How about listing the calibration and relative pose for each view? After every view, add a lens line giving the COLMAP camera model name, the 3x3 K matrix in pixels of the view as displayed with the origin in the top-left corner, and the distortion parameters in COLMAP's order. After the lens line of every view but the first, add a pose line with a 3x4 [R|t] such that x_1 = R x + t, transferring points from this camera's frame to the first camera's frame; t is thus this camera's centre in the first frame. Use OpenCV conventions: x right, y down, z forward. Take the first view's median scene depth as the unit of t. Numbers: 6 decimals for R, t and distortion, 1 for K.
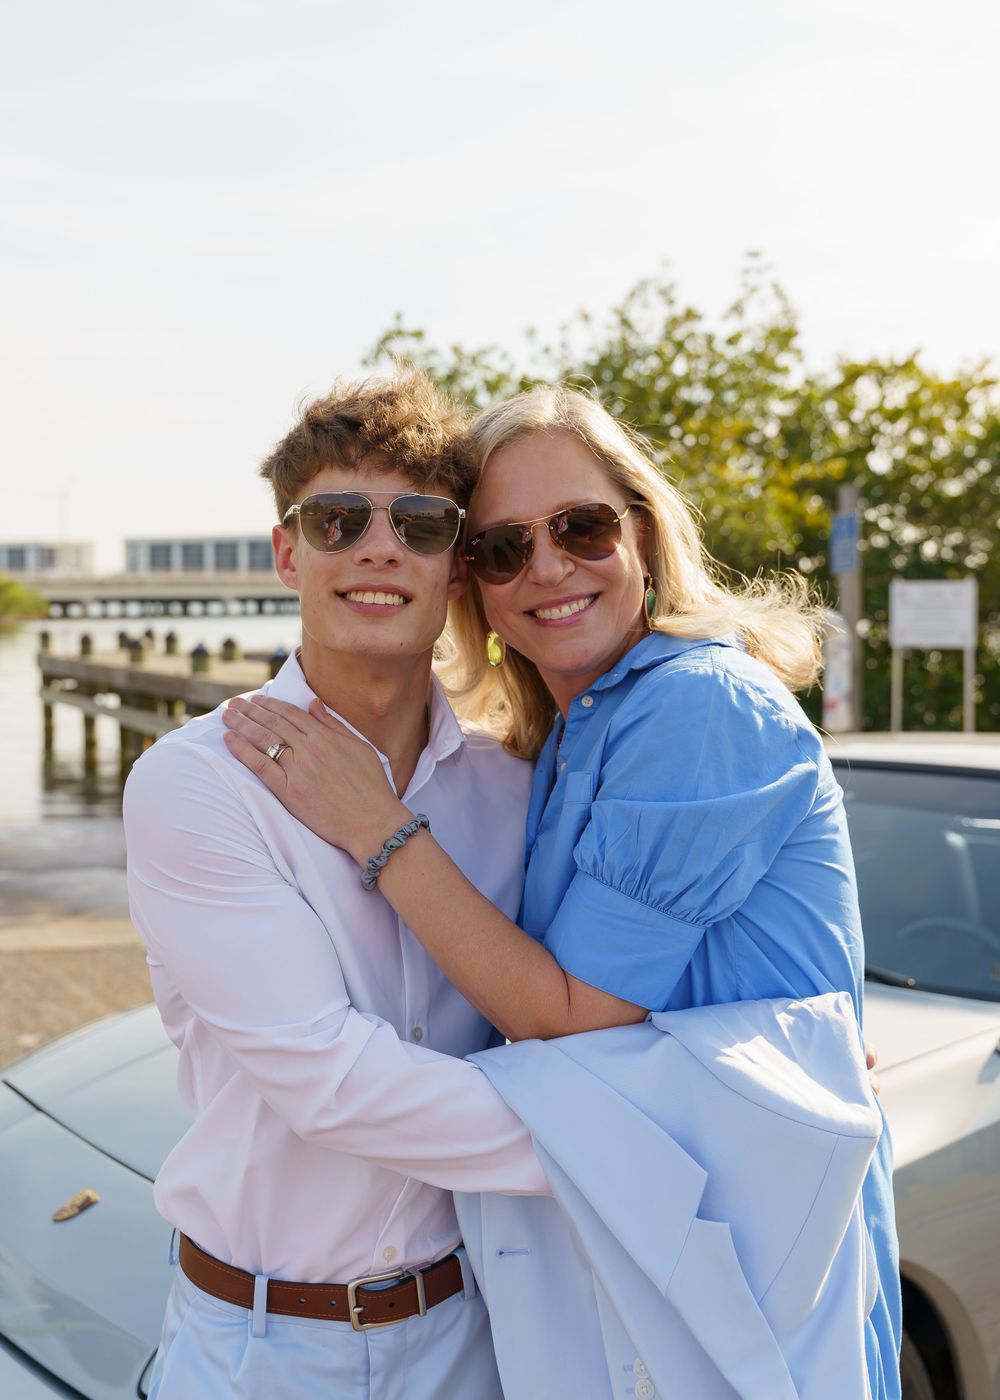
lens RADIAL K [[1480.8, 0, 503.2], [0, 1480.8, 642.3], [0, 0, 1]] dist [-0.009577, -0.005318]
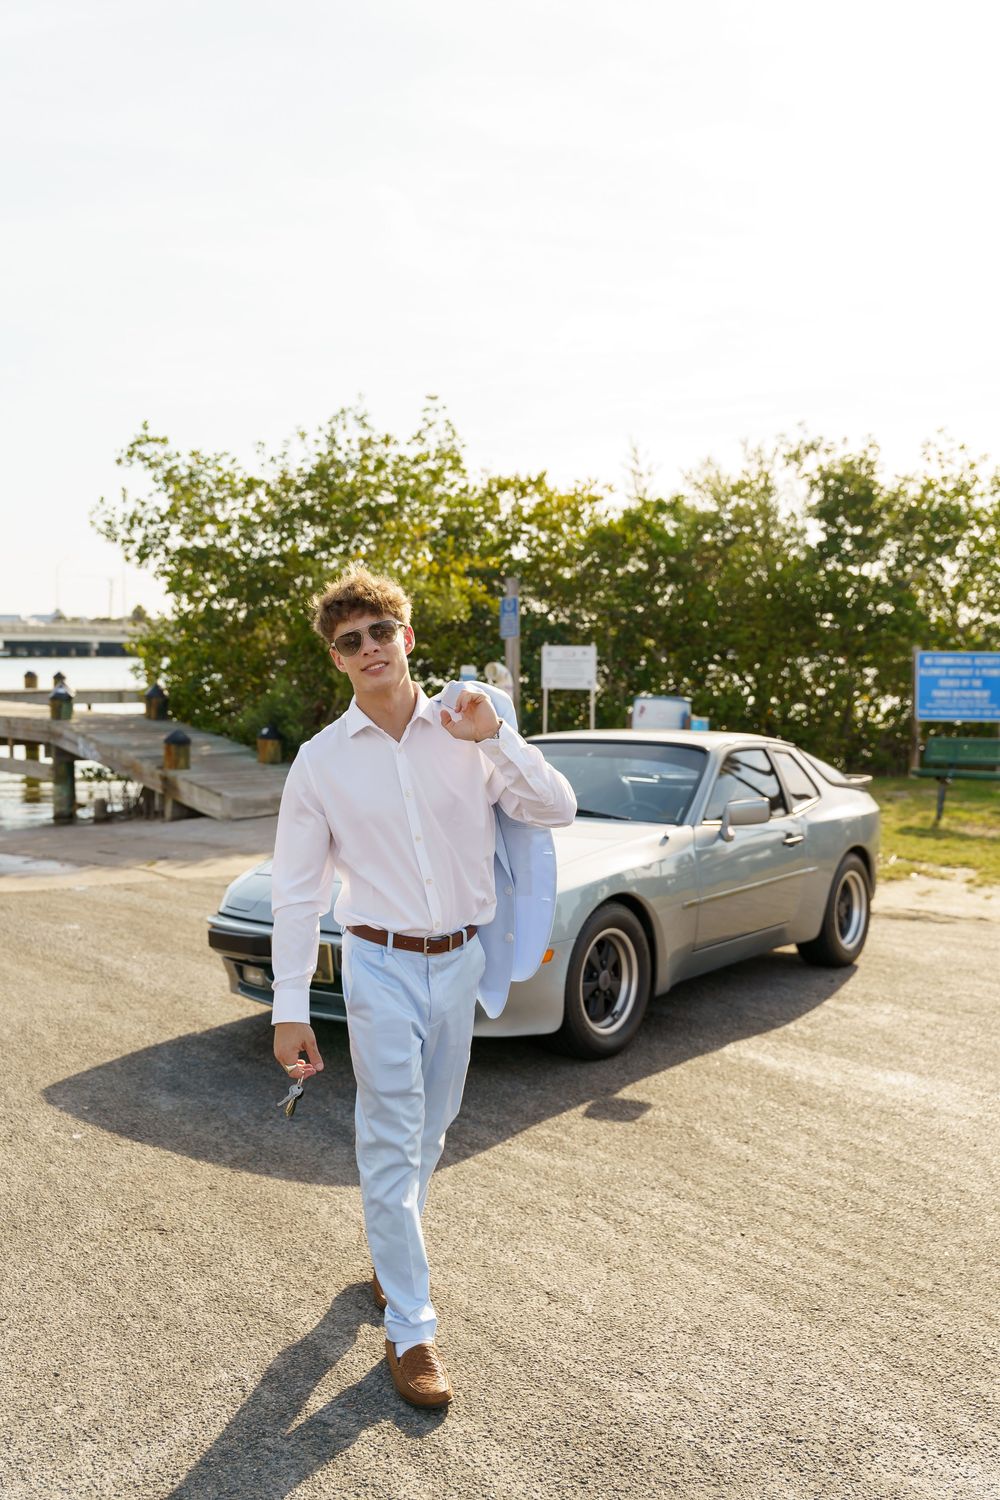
lens RADIAL K [[1304.4, 0, 500.0], [0, 1304.4, 750.0], [0, 0, 1]] dist [0.016464, -0.000728]
pose [[0.965001, -0.011999, 0.261972, -0.080423], [-0.000938, 0.998788, 0.049205, 0.000480], [-0.262245, -0.047729, 0.963820, -0.169387]]
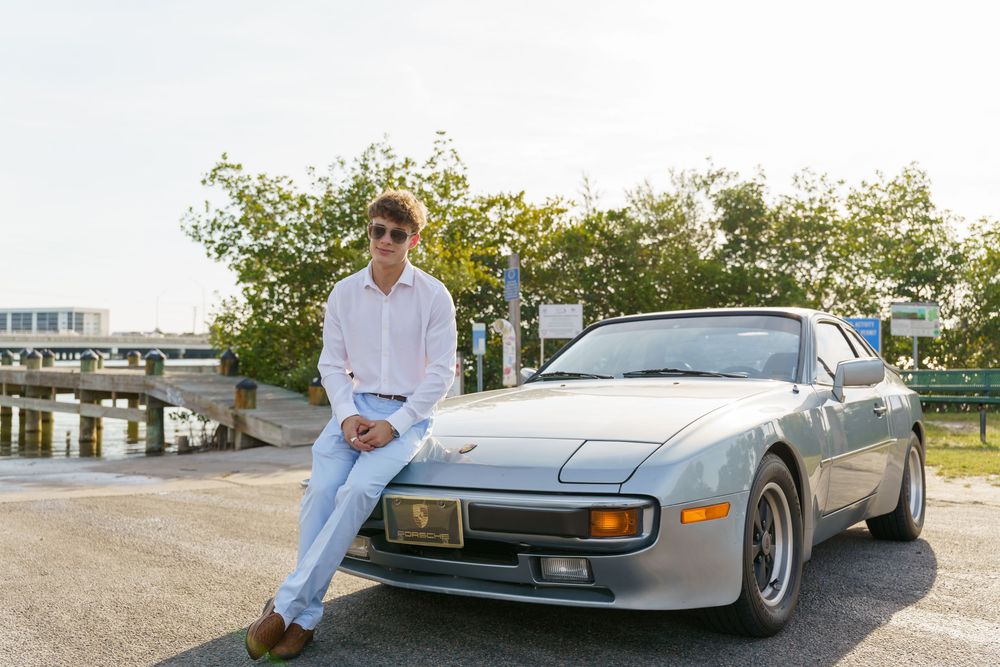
lens RADIAL K [[898.9, 0, 500.0], [0, 898.9, 333.5], [0, 0, 1]] dist [0.002359, 0.009790]
pose [[0.953982, 0.006401, 0.299796, -0.083530], [0.008221, 0.998838, -0.047486, 0.032814], [-0.299752, 0.047765, 0.952821, -0.052131]]
